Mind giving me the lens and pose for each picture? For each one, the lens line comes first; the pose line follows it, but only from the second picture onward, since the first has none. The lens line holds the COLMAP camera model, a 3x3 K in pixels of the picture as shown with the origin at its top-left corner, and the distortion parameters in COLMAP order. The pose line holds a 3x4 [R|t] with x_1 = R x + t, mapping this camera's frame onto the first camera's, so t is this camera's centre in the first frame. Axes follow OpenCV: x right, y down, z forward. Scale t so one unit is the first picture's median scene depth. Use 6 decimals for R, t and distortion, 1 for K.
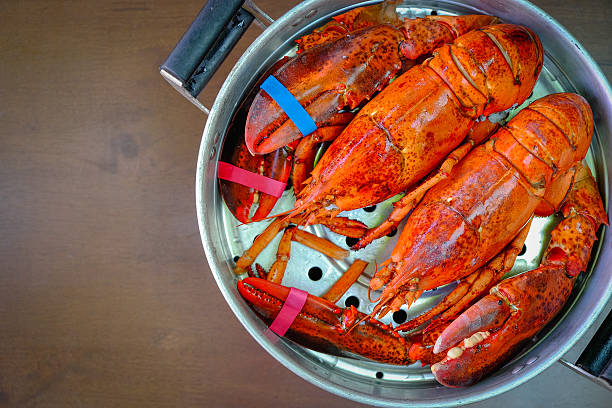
lens RADIAL K [[641.5, 0, 306.0], [0, 641.5, 204.0], [0, 0, 1]] dist [-0.127979, 0.016461]
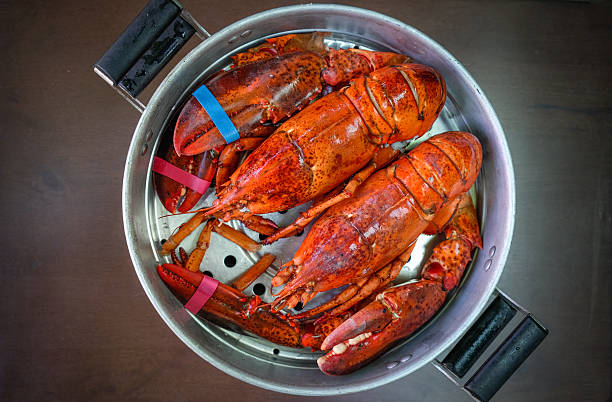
lens RADIAL K [[436.8, 0, 306.0], [0, 436.8, 201.0], [0, 0, 1]] dist [-0.112569, 0.000349]
pose [[0.988820, 0.099478, 0.111082, 0.059545], [-0.105002, 0.993453, 0.045019, -0.056410], [-0.105876, -0.056180, 0.992791, 0.240515]]
